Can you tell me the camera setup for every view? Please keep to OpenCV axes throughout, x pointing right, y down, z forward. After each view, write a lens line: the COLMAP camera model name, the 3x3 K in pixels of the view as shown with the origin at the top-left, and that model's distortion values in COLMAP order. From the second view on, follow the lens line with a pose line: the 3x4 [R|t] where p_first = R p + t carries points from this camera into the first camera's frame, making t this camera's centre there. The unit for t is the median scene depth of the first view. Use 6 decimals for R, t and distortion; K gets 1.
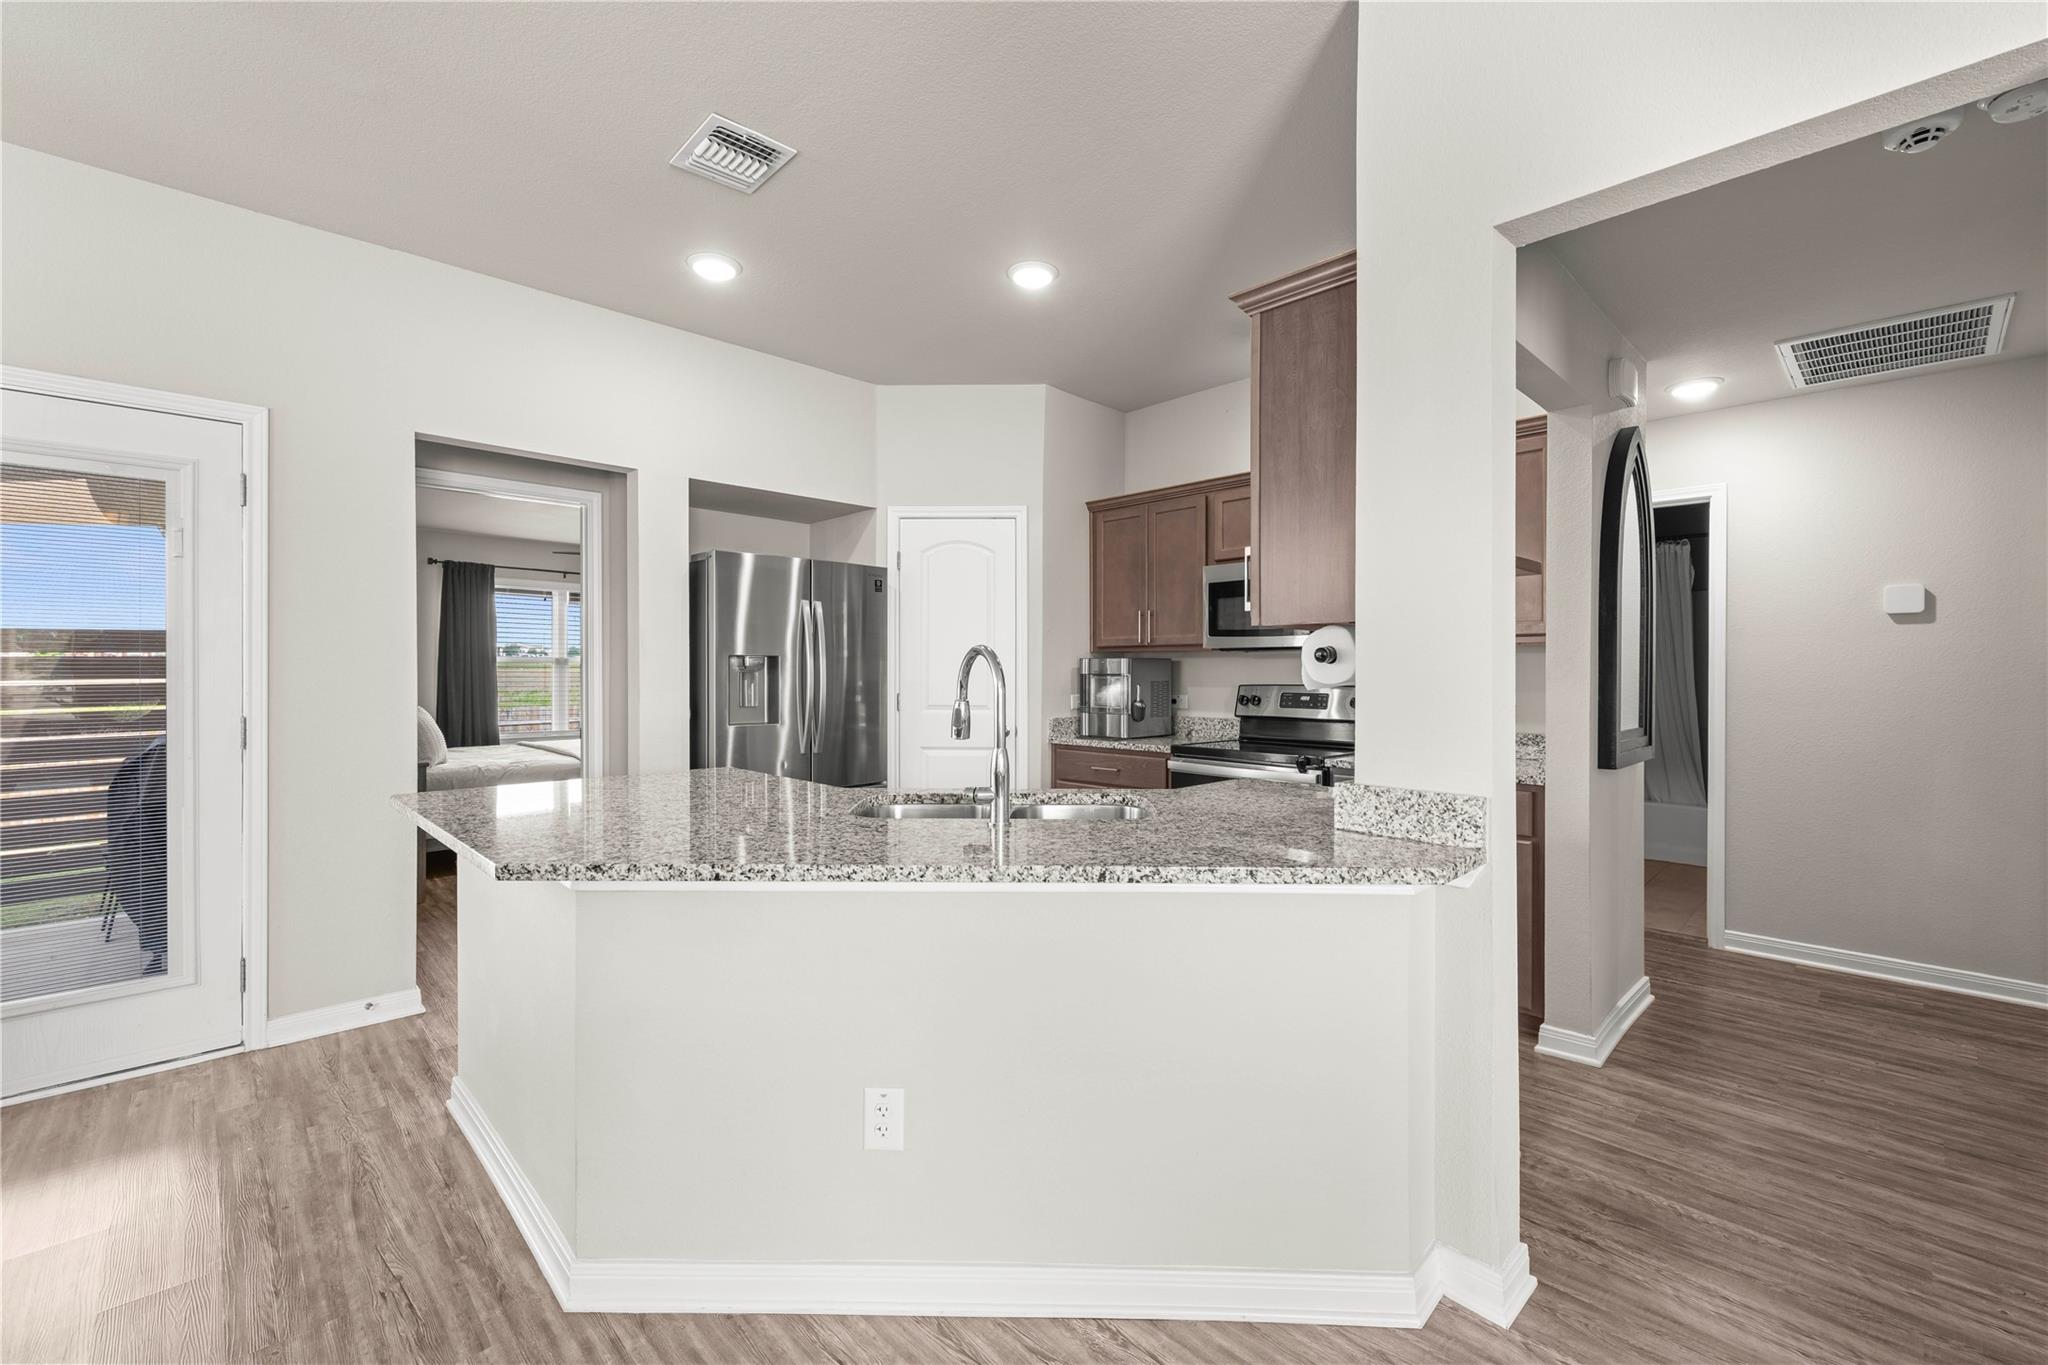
lens RADIAL K [[860.2, 0, 1024.0], [0, 860.2, 682.5], [0, 0, 1]] dist [-0.000955, -0.000155]
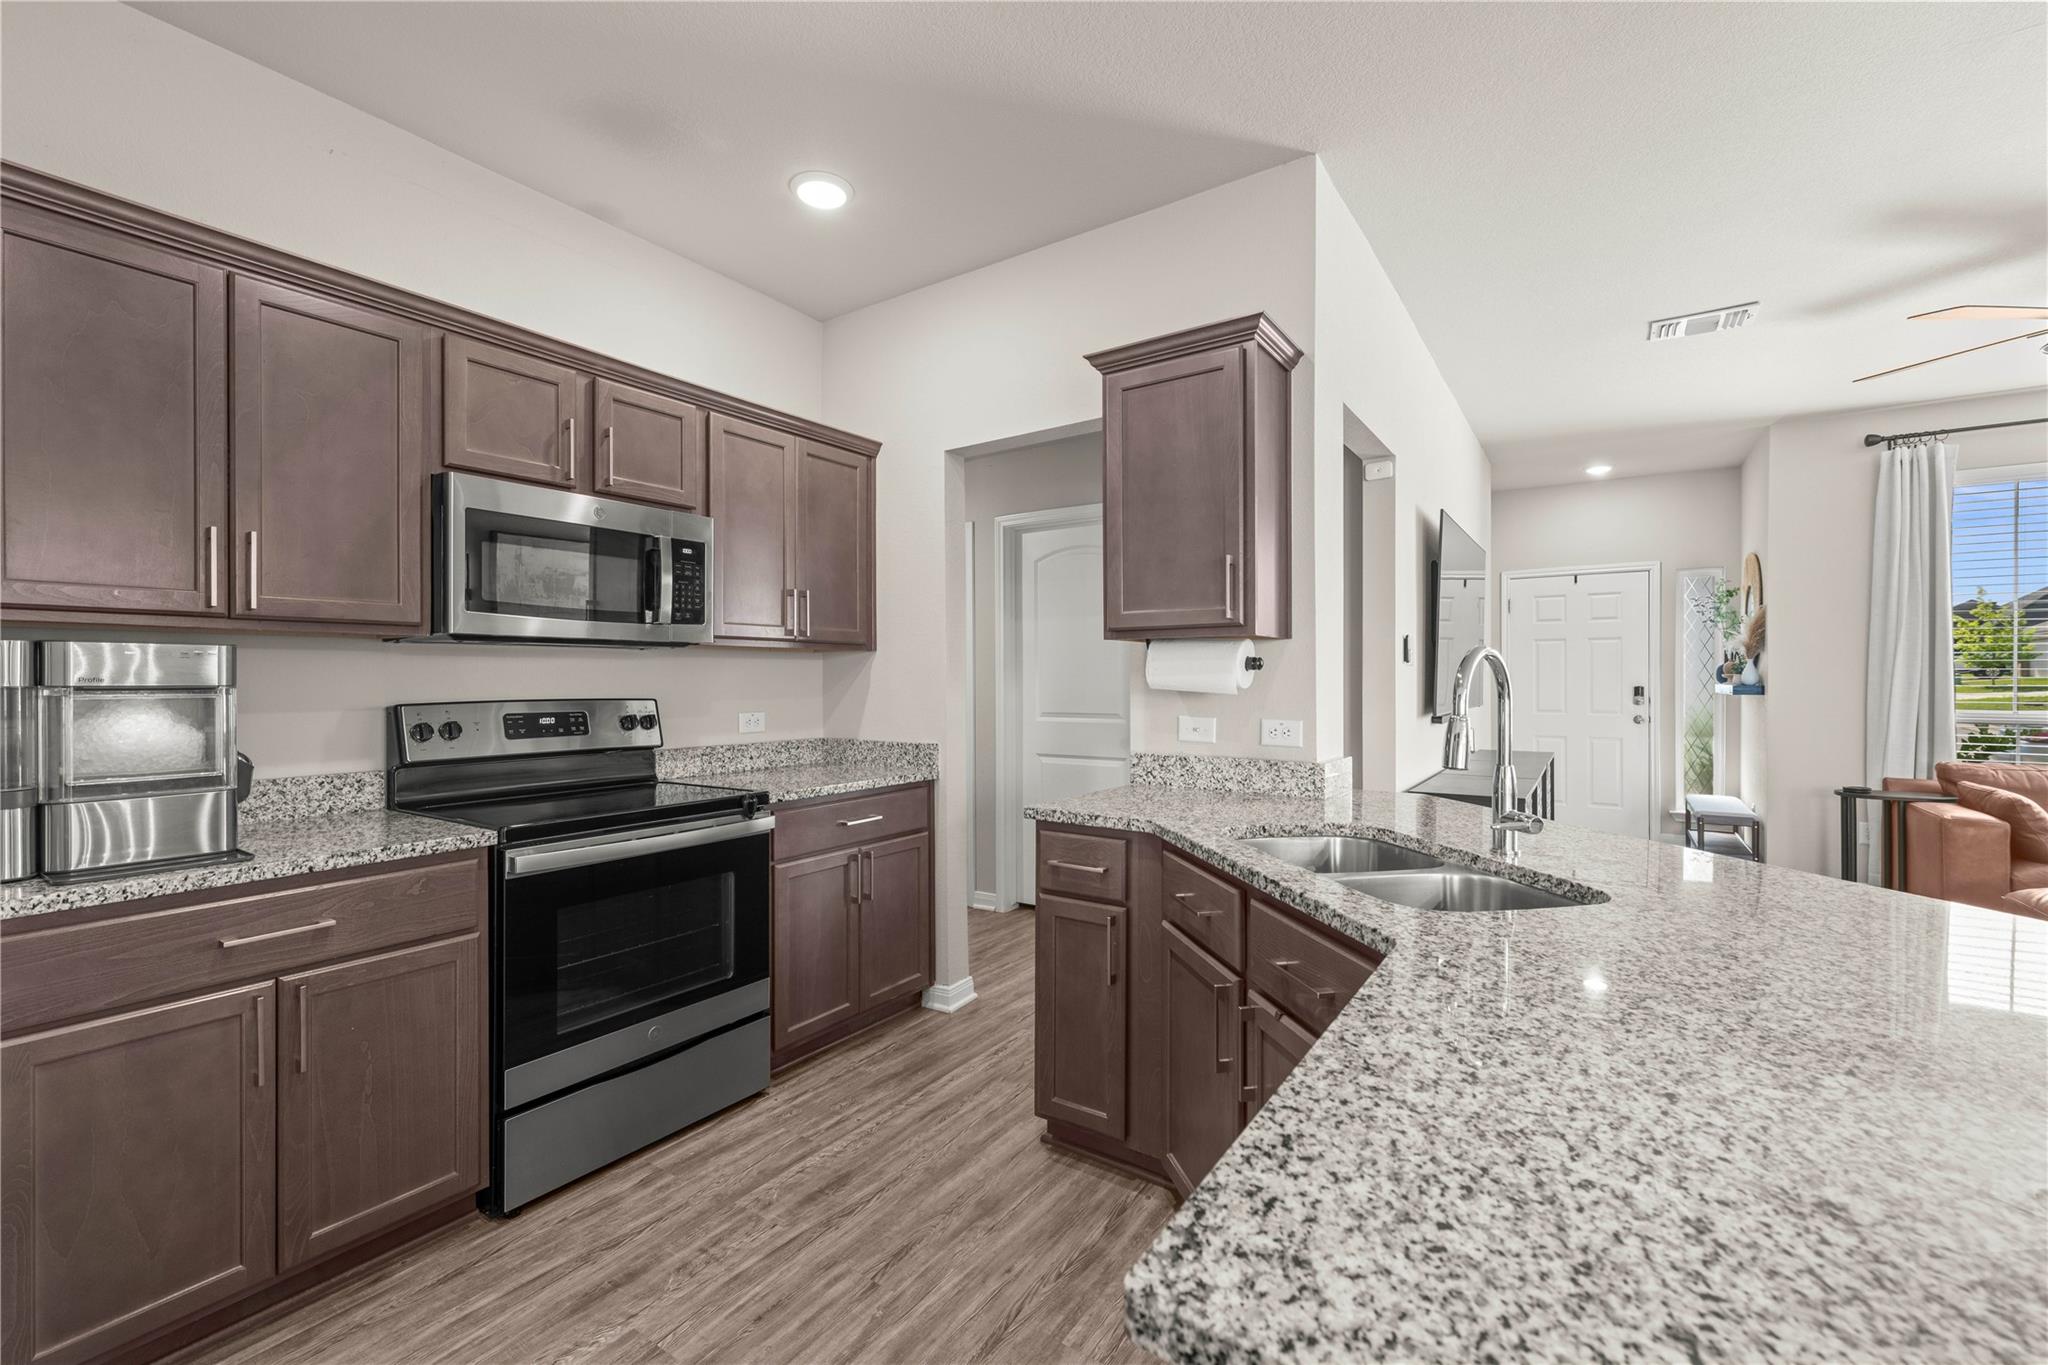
lens RADIAL K [[860.2, 0, 1024.0], [0, 860.2, 682.5], [0, 0, 1]] dist [-0.000955, -0.000155]
pose [[-0.217549, -0.006527, 0.976028, -0.353079], [0.009763, 0.999913, 0.008863, -0.011510], [-0.976001, 0.011458, -0.217466, 0.759288]]
